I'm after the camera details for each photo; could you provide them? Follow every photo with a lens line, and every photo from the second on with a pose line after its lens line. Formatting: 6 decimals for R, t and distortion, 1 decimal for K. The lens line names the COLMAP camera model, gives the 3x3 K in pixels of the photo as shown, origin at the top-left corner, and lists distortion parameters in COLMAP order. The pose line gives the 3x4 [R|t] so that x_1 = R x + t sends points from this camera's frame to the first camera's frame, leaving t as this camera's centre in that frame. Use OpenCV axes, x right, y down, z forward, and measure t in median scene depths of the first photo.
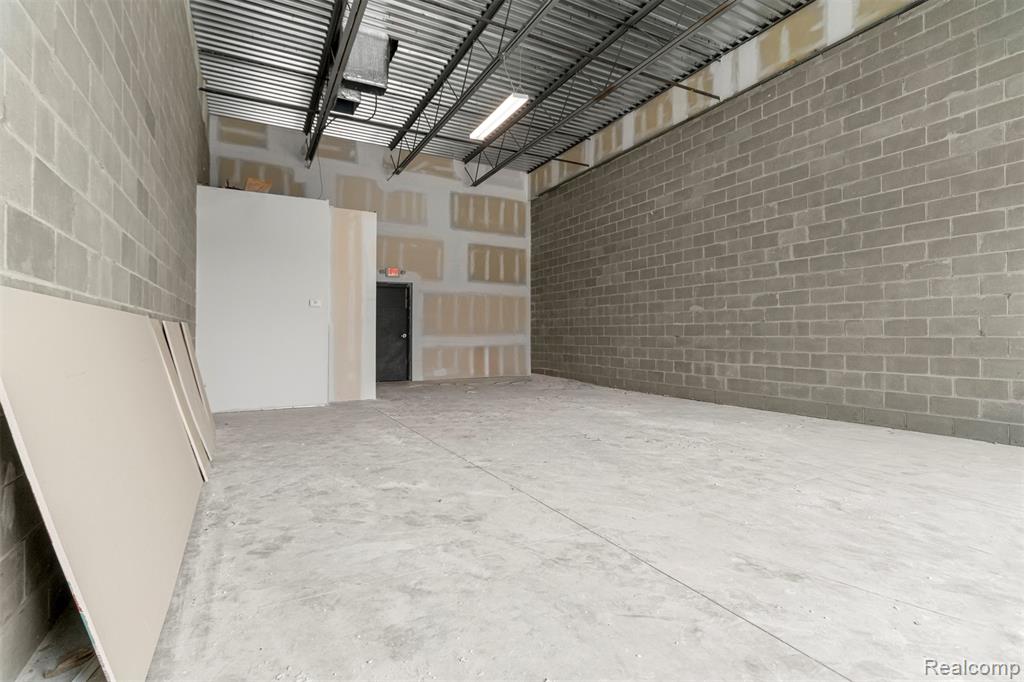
lens RADIAL K [[487.8, 0, 510.1], [0, 487.8, 332.5], [0, 0, 1]] dist [0.008712, -0.002583]
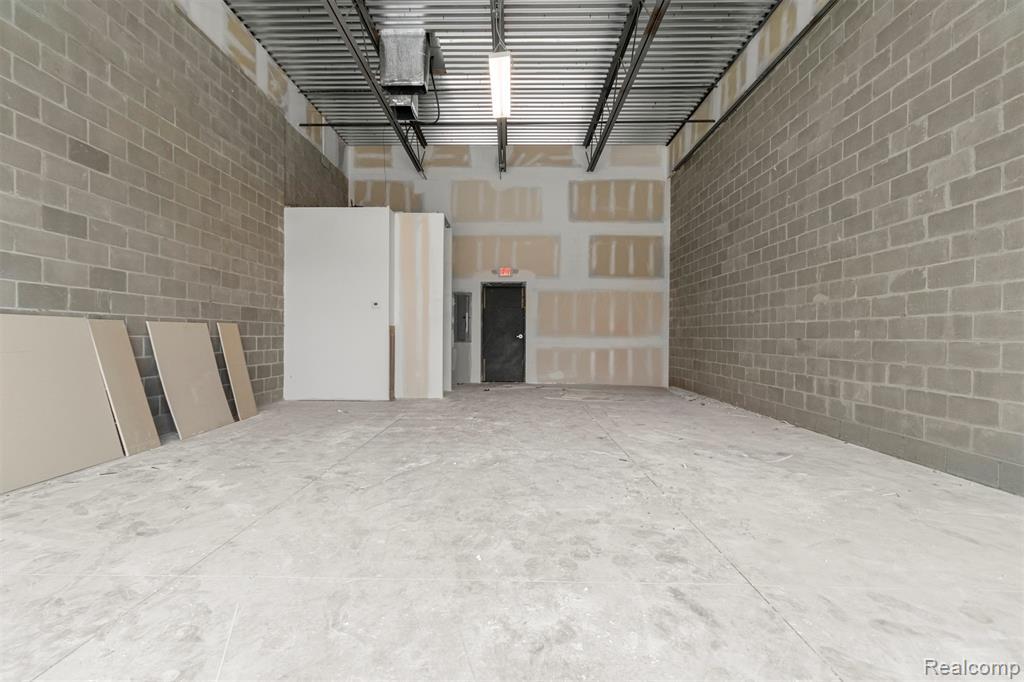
lens RADIAL K [[487.8, 0, 504.6], [0, 487.8, 343.2], [0, 0, 1]] dist [0.008712, -0.002583]
pose [[0.870633, 0.013228, -0.491755, 0.348476], [-0.003878, 0.999792, 0.020028, 0.001454], [0.491918, -0.015530, 0.870503, 0.194436]]
